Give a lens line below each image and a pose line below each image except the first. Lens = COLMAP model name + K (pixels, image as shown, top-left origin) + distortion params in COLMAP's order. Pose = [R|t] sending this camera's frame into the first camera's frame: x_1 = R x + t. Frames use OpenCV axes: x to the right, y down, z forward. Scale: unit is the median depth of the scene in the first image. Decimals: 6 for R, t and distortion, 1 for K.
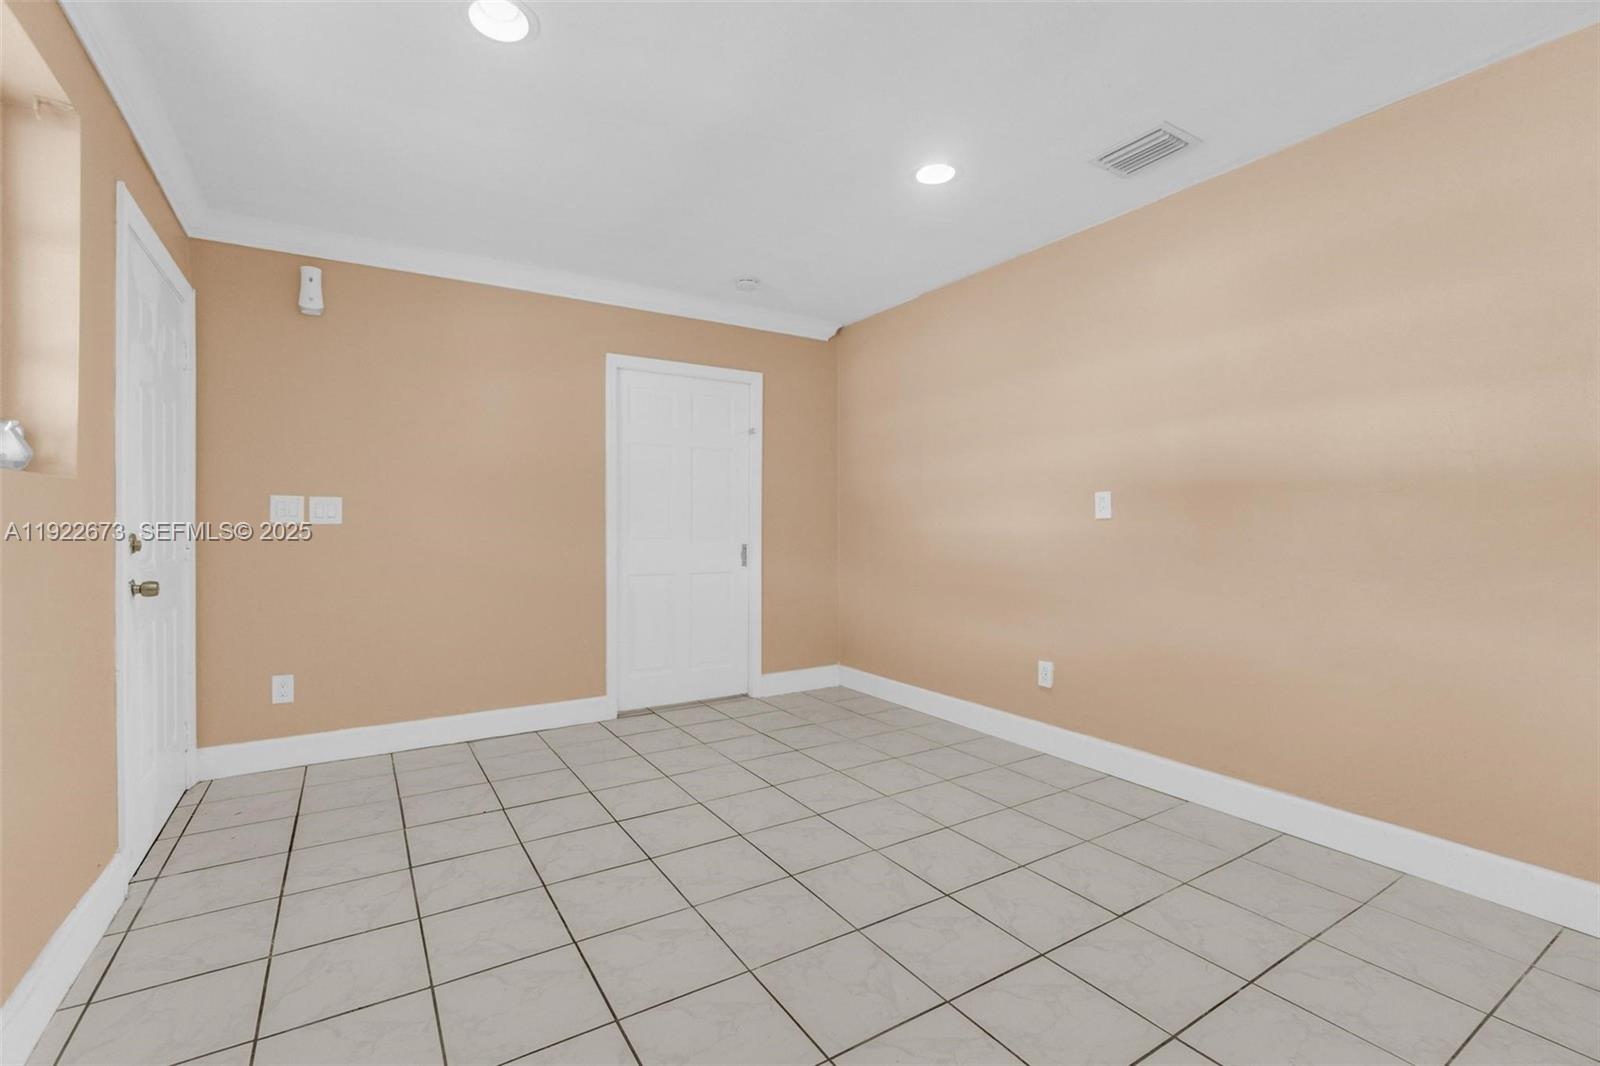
lens RADIAL K [[695.1, 0, 782.6], [0, 695.1, 521.6], [0, 0, 1]] dist [0.001646, -0.000417]
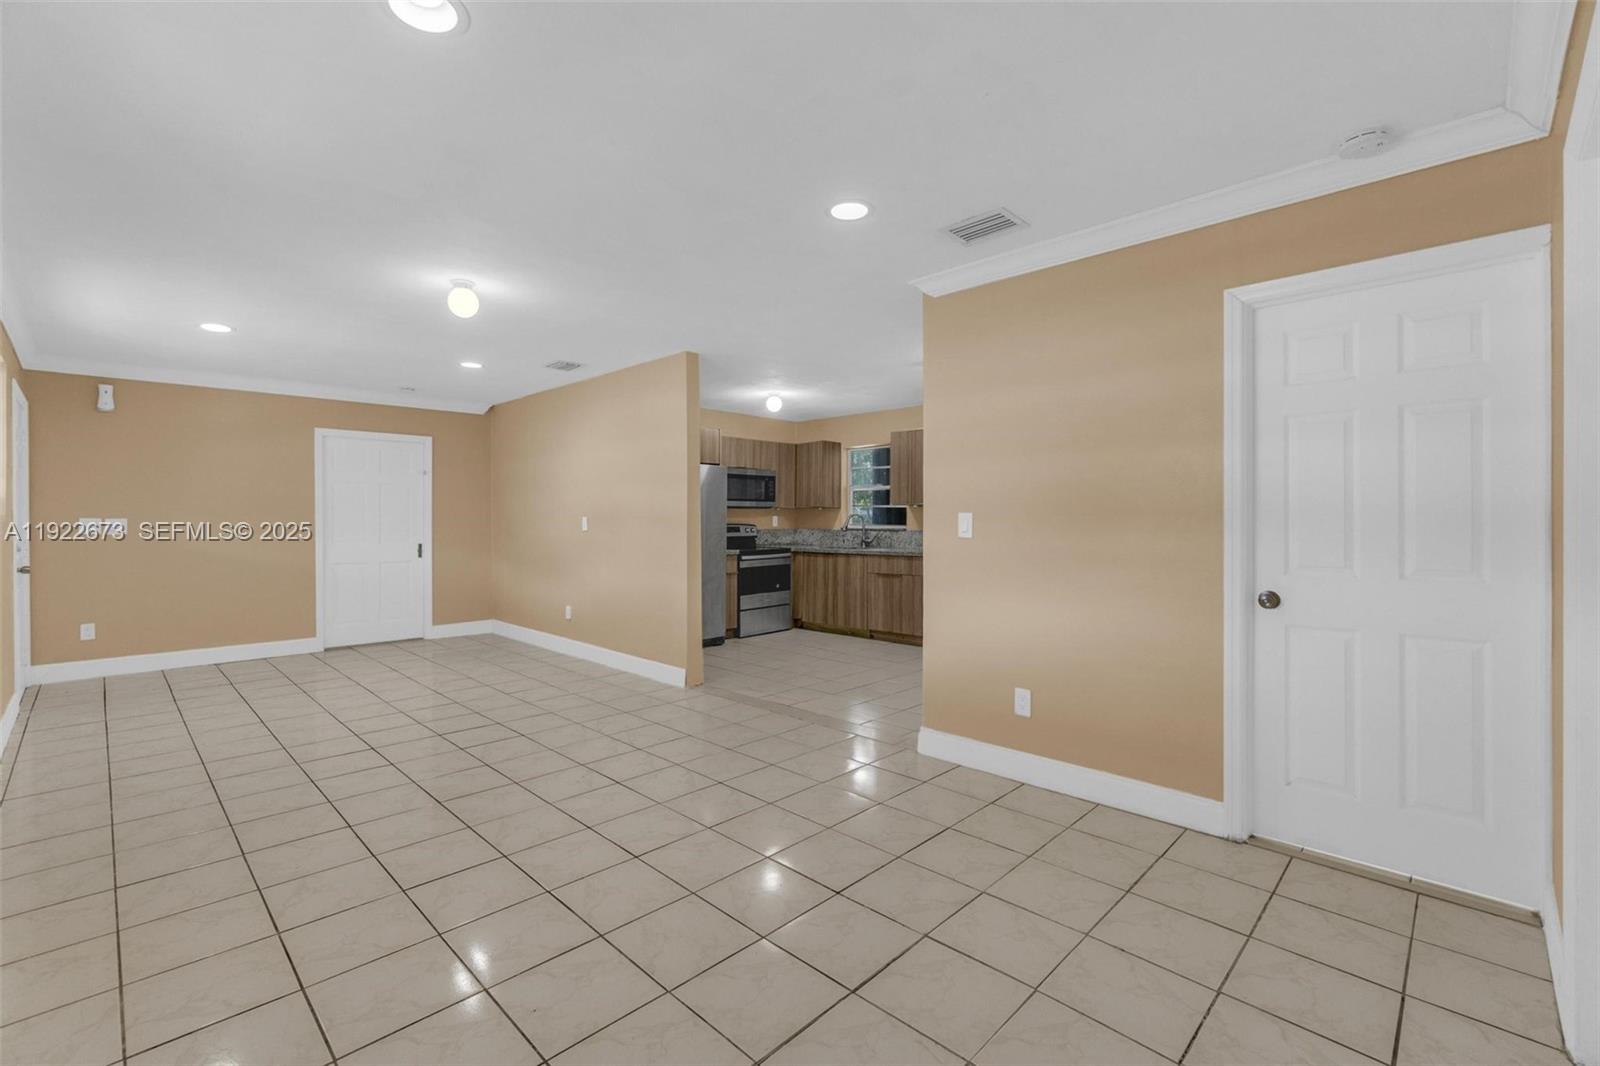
lens RADIAL K [[695.1, 0, 782.6], [0, 695.1, 521.6], [0, 0, 1]] dist [0.001646, -0.000417]
pose [[0.975067, 0.000645, 0.221912, 0.554566], [-0.002627, 0.999959, 0.008638, -0.047510], [-0.221897, -0.009005, 0.975028, -1.020890]]
